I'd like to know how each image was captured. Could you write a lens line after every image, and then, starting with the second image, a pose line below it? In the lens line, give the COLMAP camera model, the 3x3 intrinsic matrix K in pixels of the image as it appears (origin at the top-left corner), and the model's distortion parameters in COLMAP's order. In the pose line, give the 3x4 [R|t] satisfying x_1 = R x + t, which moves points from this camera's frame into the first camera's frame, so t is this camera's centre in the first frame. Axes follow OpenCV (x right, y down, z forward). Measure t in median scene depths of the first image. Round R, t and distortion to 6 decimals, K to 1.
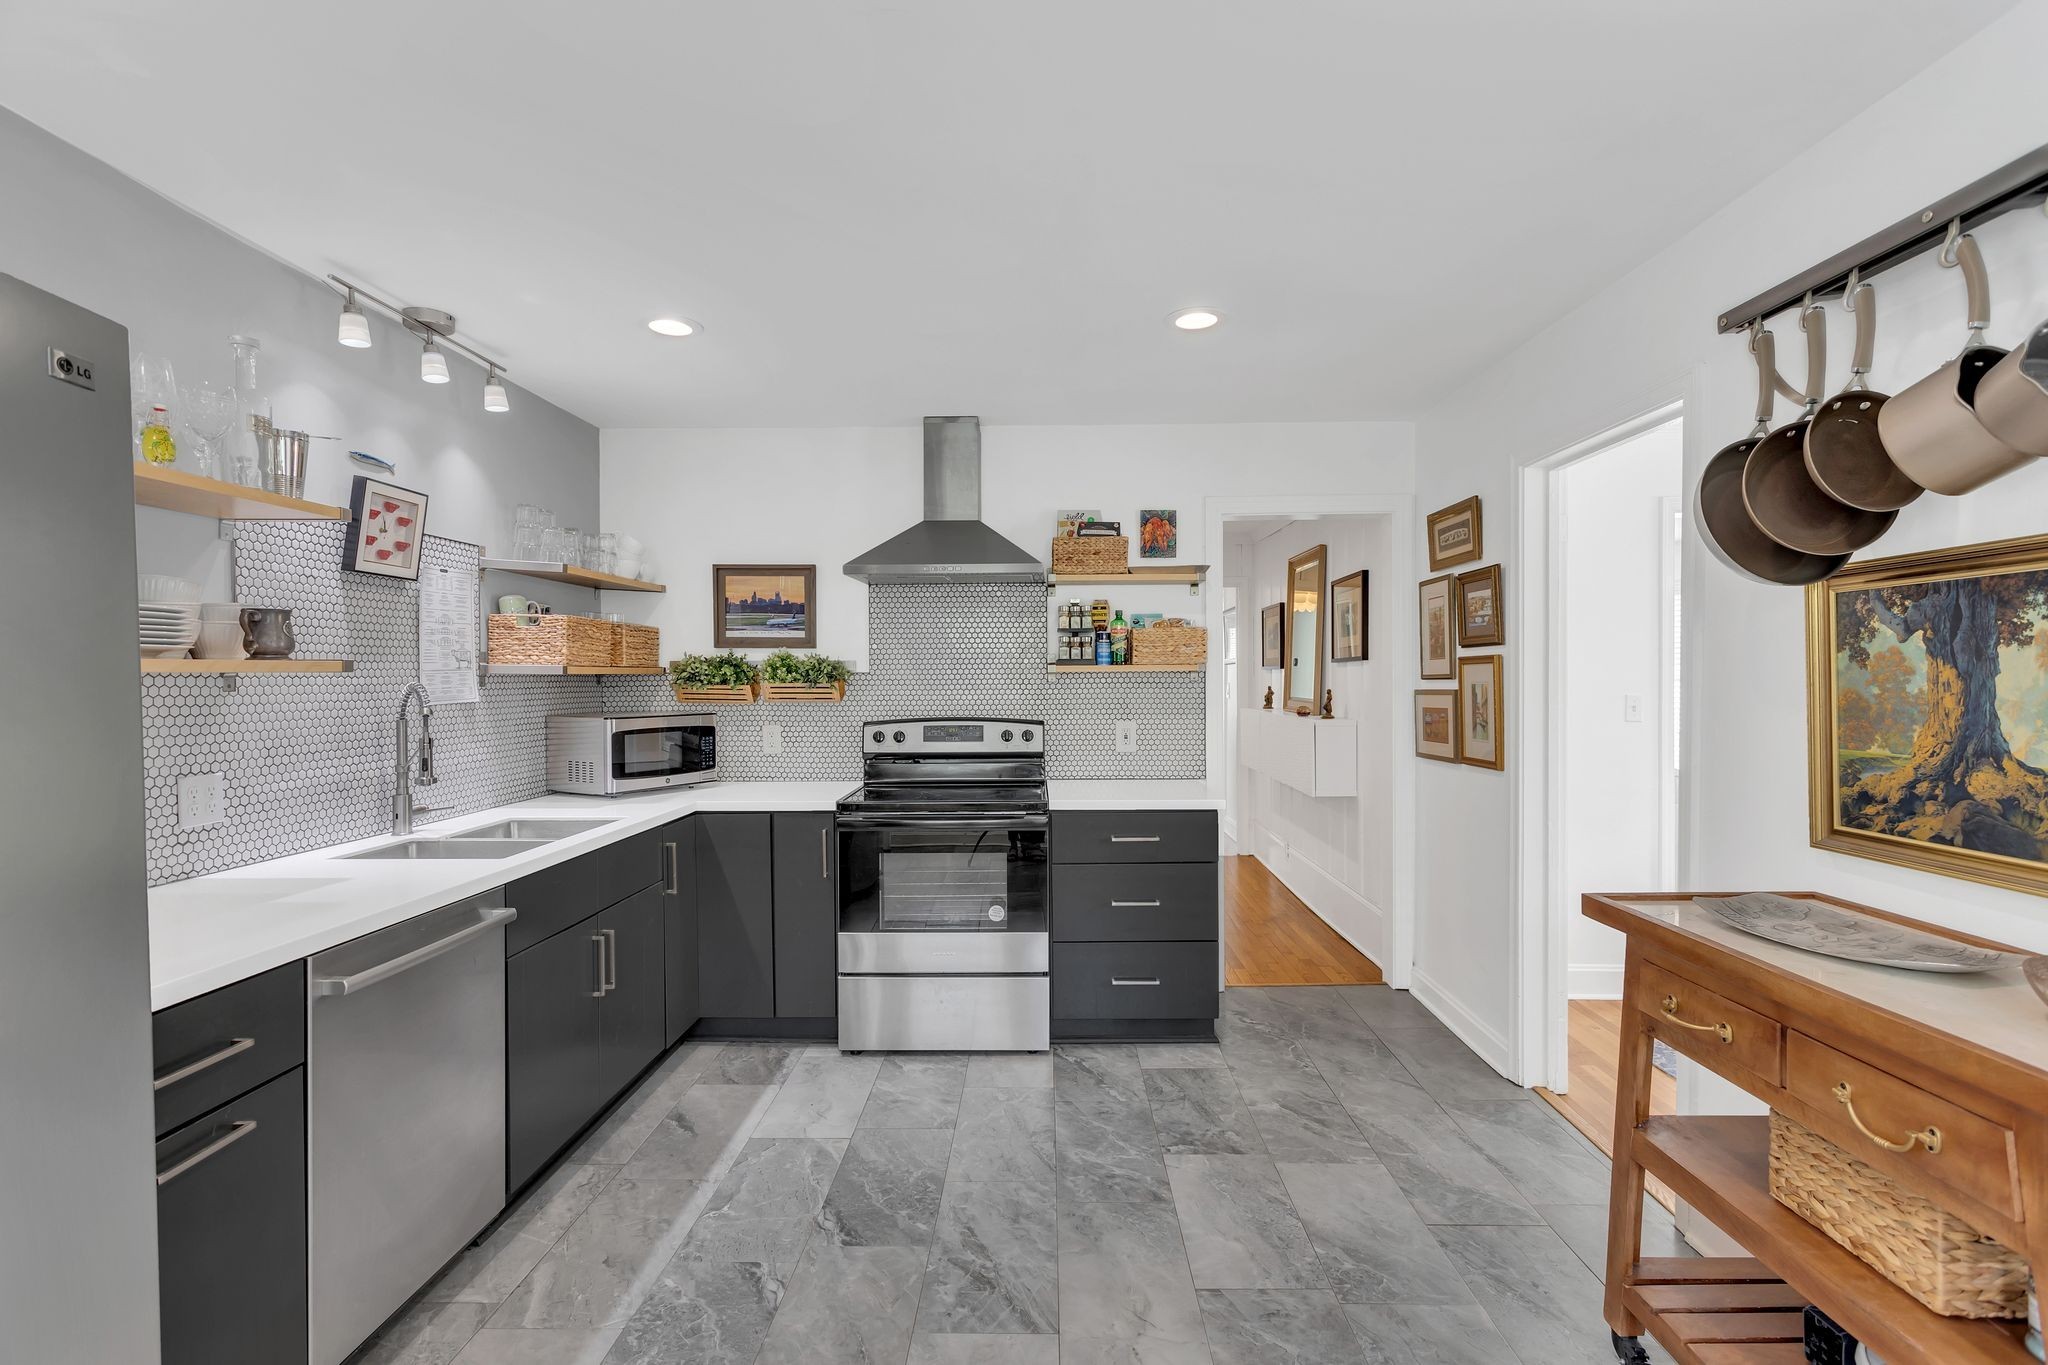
lens RADIAL K [[978.9, 0, 1045.8], [0, 978.9, 685.3], [0, 0, 1]] dist [0.006100, 0.001567]
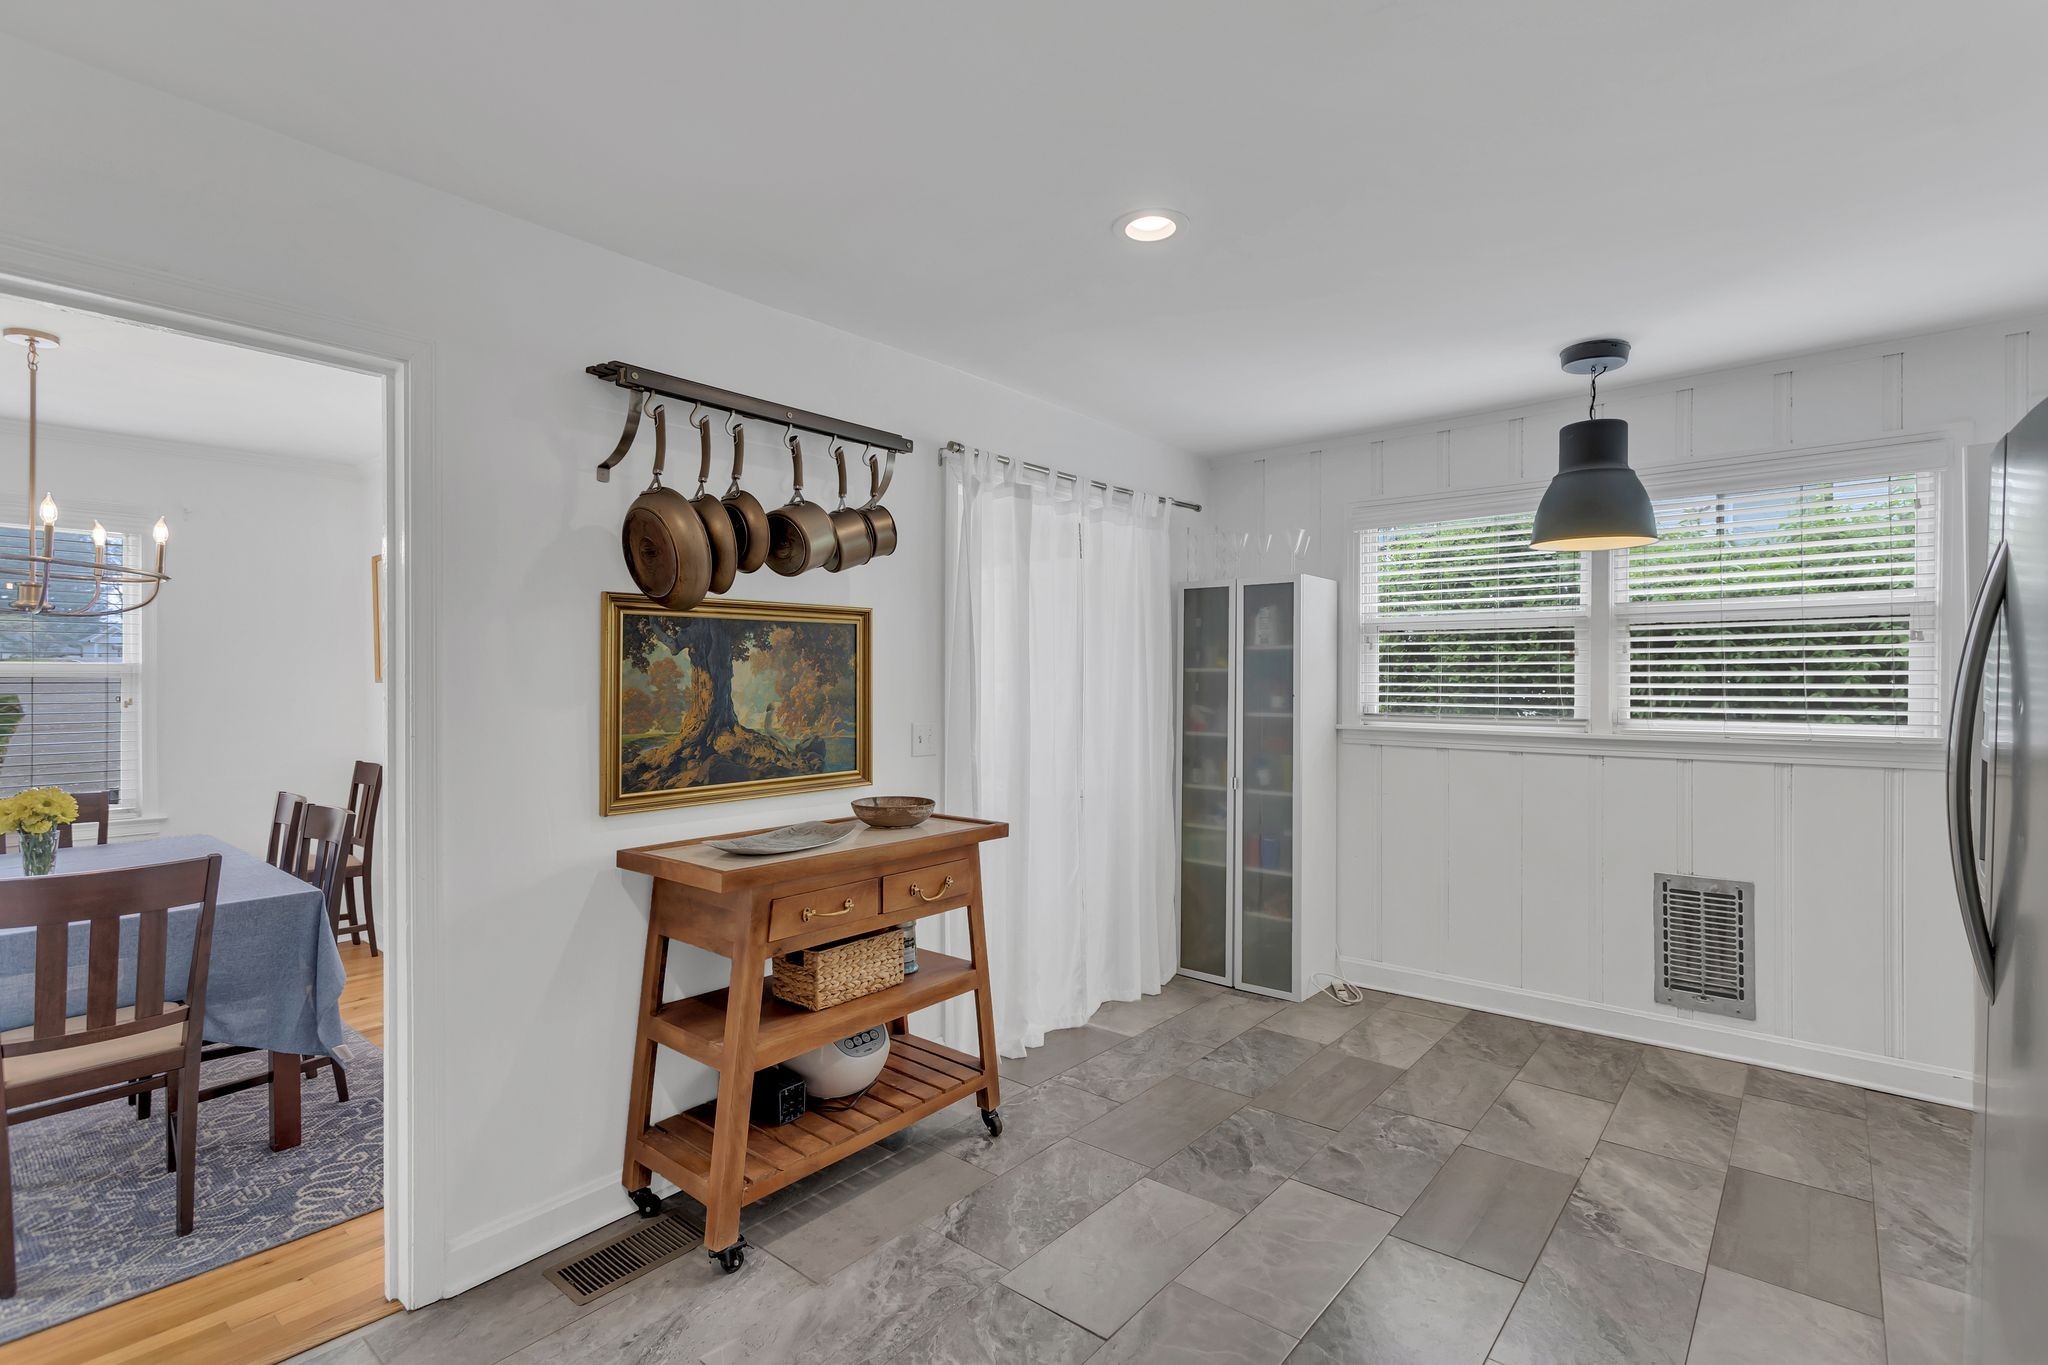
lens RADIAL K [[978.9, 0, 1023.0], [0, 978.9, 674.7], [0, 0, 1]] dist [0.006100, 0.001567]
pose [[-0.753343, 0.006423, 0.657596, -0.396462], [0.011562, 0.999927, 0.003479, -0.011451], [-0.657526, 0.010224, -0.753362, 1.462362]]
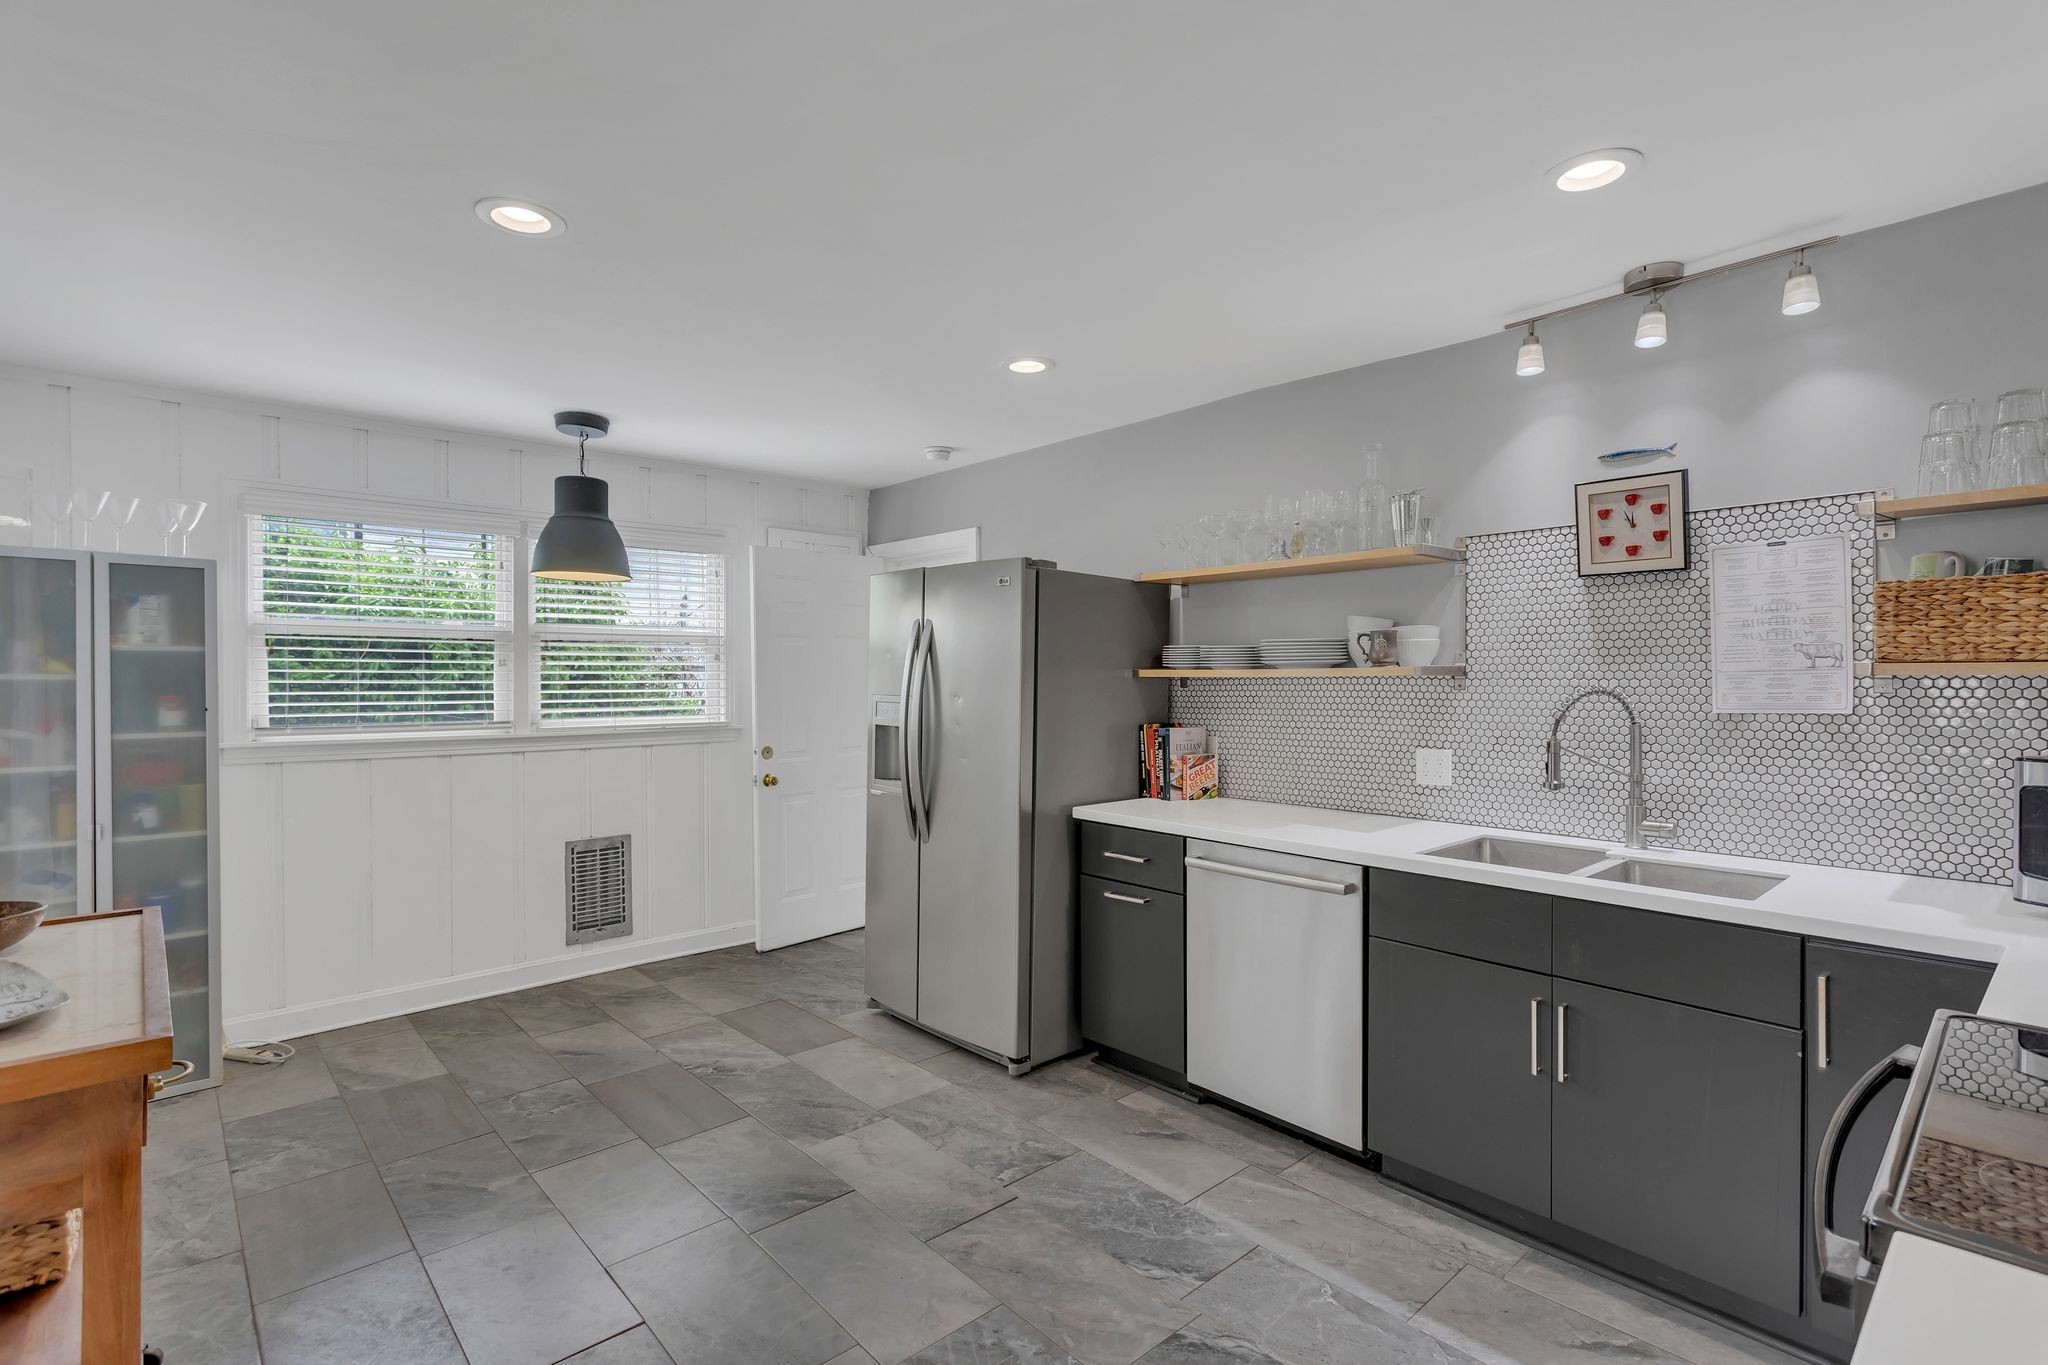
lens RADIAL K [[978.9, 0, 1029.7], [0, 978.9, 681.8], [0, 0, 1]] dist [0.006100, 0.001567]
pose [[-0.746525, 0.008934, -0.665297, 0.505770], [-0.000892, 0.999896, 0.014429, -0.024142], [0.665356, 0.011365, -0.746439, 1.684607]]
